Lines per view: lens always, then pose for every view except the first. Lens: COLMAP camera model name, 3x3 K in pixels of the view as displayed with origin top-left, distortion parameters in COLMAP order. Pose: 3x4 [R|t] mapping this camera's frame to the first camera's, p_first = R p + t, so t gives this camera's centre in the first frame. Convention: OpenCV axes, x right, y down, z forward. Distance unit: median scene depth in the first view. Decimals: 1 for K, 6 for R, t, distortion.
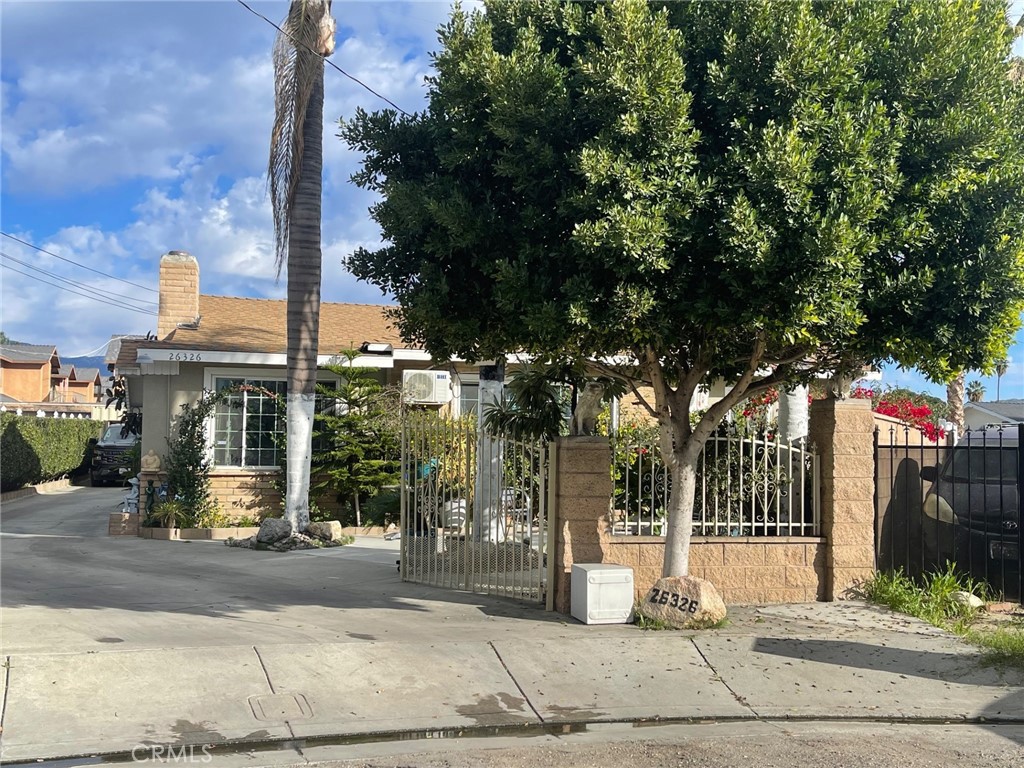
lens RADIAL K [[1166.2, 0, 512.0], [0, 1166.2, 384.0], [0, 0, 1]] dist [0.025527, -0.002936]
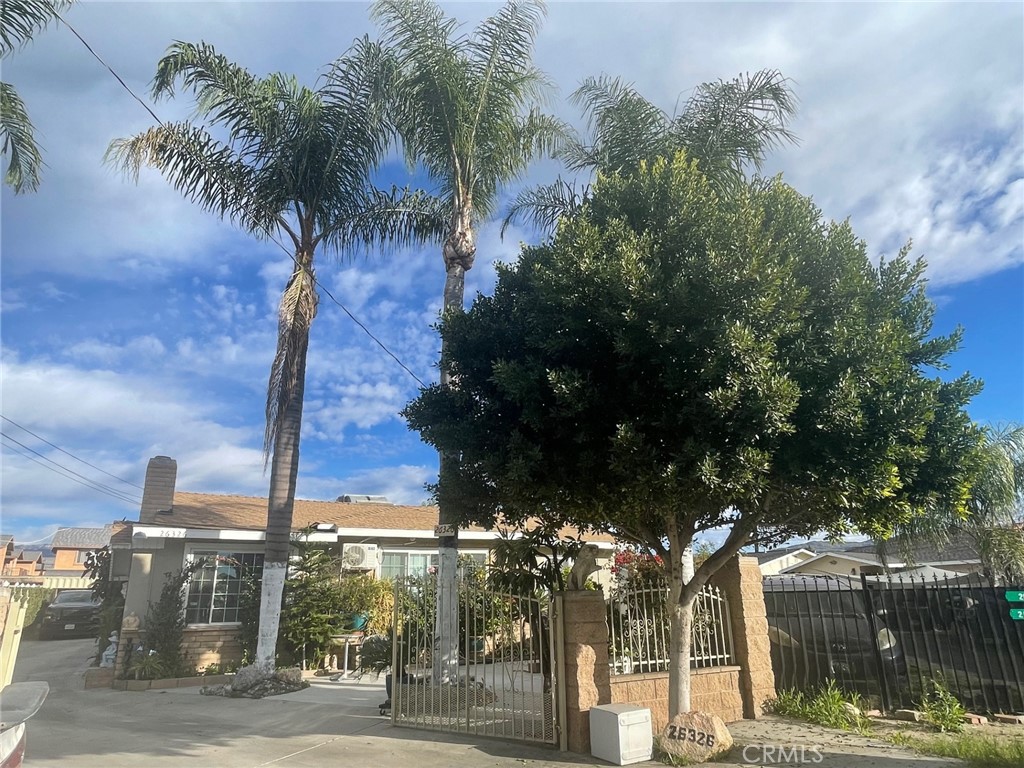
lens RADIAL K [[658.4, 0, 512.0], [0, 658.4, 384.0], [0, 0, 1]] dist [-0.013429, -0.000148]
pose [[0.961959, 0.056862, 0.267209, -0.141336], [0.013768, 0.966765, -0.255294, 0.007509], [-0.272845, 0.249261, 0.929206, 0.225249]]
